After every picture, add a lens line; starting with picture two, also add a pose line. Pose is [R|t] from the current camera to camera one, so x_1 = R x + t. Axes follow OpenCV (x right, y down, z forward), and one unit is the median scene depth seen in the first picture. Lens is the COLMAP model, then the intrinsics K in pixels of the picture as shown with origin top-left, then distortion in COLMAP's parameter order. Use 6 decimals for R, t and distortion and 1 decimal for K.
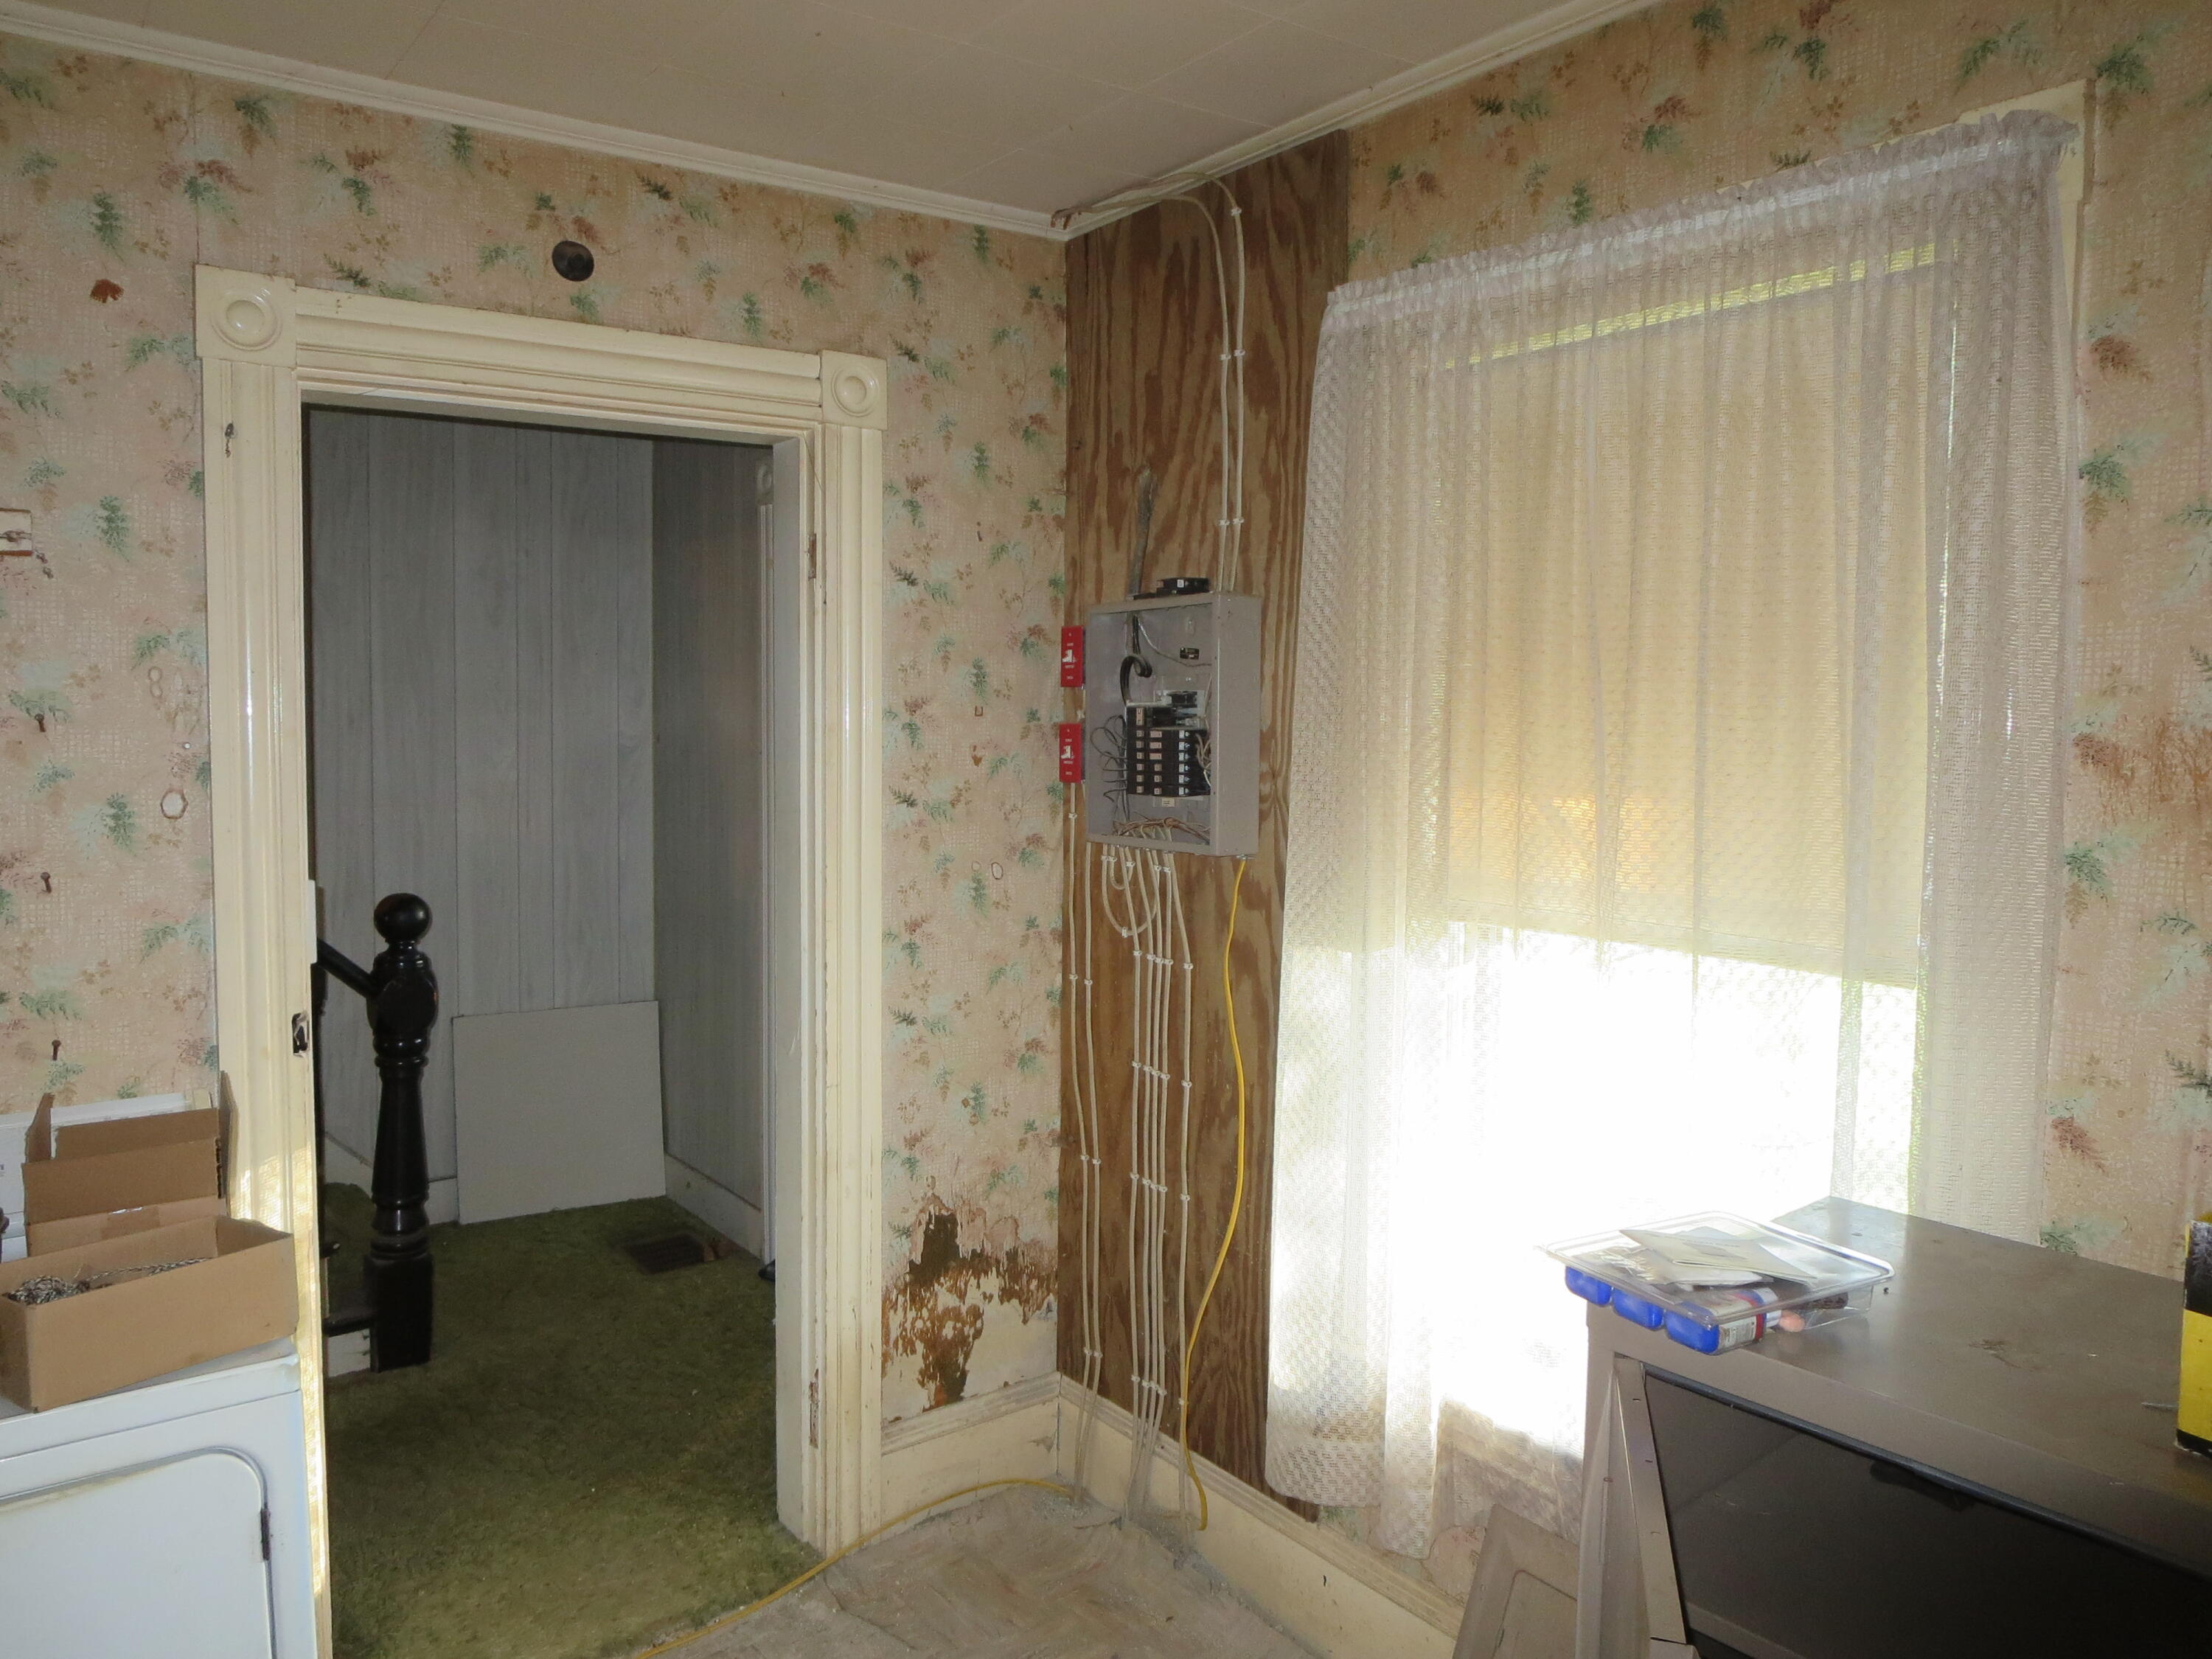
lens RADIAL K [[1572.2, 0, 1094.7], [0, 1572.2, 821.0], [0, 0, 1]] dist [-0.038962, 0.012744]
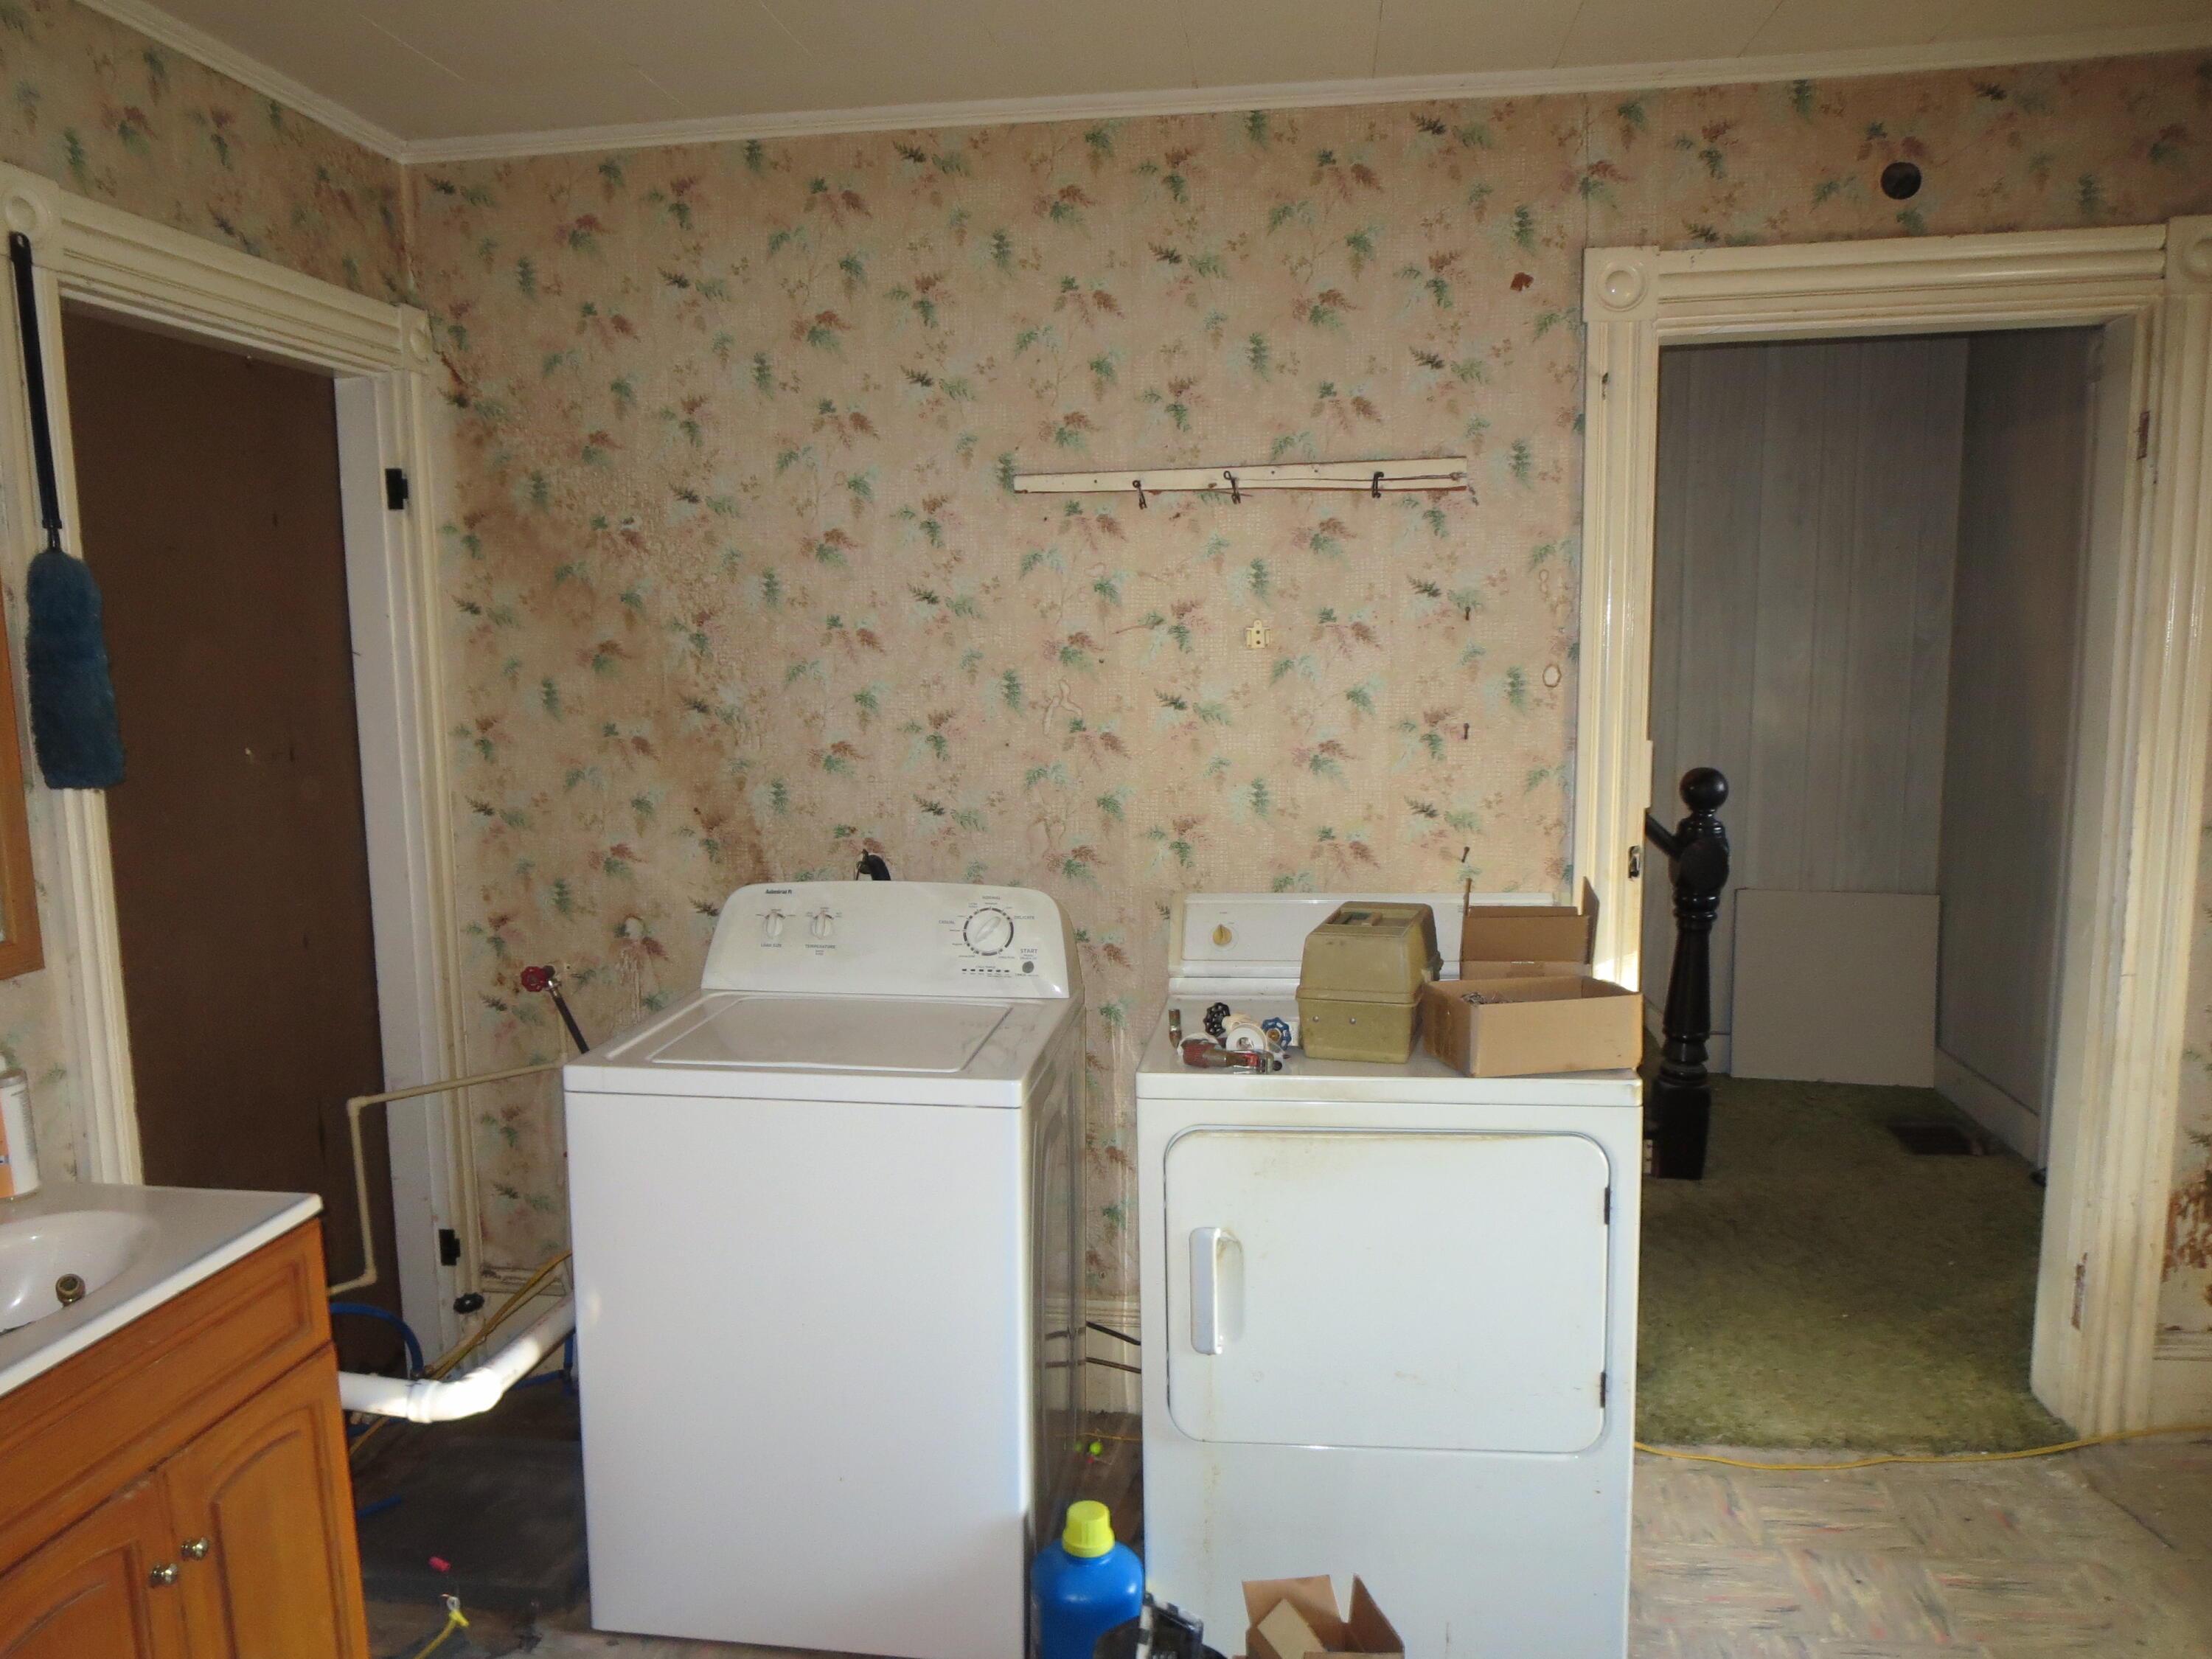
lens RADIAL K [[1572.2, 0, 1098.3], [0, 1572.2, 826.5], [0, 0, 1]] dist [-0.038962, 0.012744]
pose [[0.717377, 0.071612, -0.692995, 0.039947], [-0.028057, 0.996866, 0.073969, 0.022509], [0.696120, -0.033620, 0.717138, -0.162013]]
